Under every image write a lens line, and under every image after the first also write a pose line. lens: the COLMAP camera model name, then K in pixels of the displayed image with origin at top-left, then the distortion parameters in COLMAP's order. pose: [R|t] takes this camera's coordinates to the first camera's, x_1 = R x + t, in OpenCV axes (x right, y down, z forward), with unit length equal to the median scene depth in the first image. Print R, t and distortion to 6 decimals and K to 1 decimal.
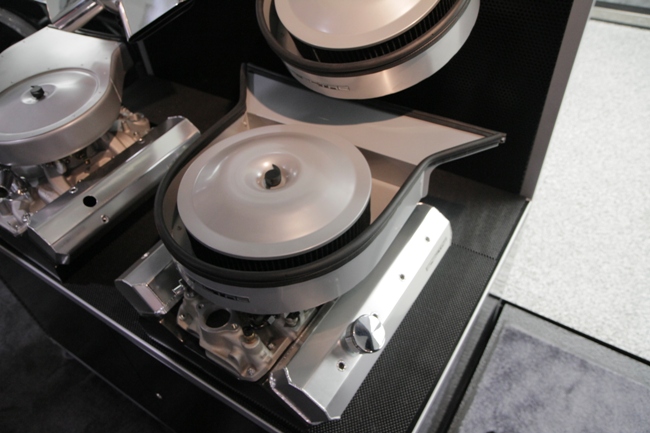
lens RADIAL K [[510.8, 0, 325.0], [0, 510.8, 216.5], [0, 0, 1]] dist [-0.113245, 0.113374]
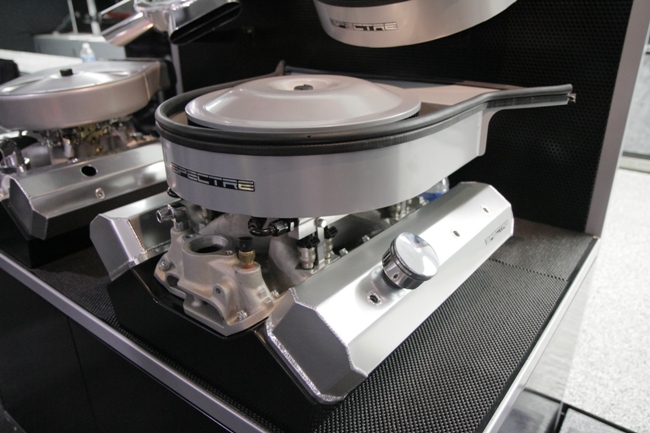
lens RADIAL K [[505.1, 0, 325.0], [0, 505.1, 216.5], [0, 0, 1]] dist [-0.108293, 0.099234]
pose [[0.995018, 0.078956, -0.060862, -0.000121], [-0.095851, 0.925508, -0.366399, 0.244752], [0.027399, 0.370408, 0.928465, 0.181258]]
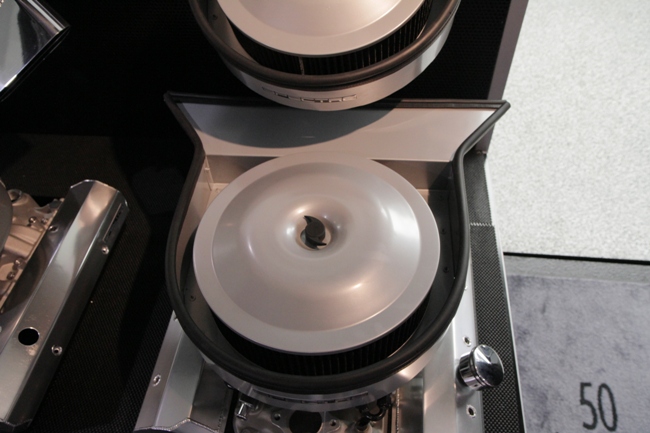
lens RADIAL K [[505.1, 0, 325.0], [0, 505.1, 216.5], [0, 0, 1]] dist [-0.108293, 0.099234]
pose [[0.893956, -0.329011, 0.304292, -0.188236], [0.306934, 0.944234, 0.119221, -0.111871], [-0.326548, -0.013180, 0.945089, 0.152087]]
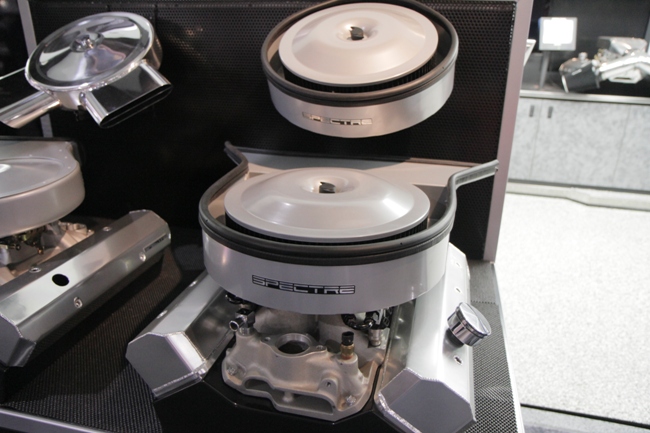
lens RADIAL K [[505.1, 0, 325.0], [0, 505.1, 216.5], [0, 0, 1]] dist [-0.108293, 0.099234]
pose [[0.940611, -0.045100, 0.336476, -0.253387], [0.182059, 0.903573, -0.387828, 0.198540], [-0.286540, 0.426054, 0.858122, 0.121518]]
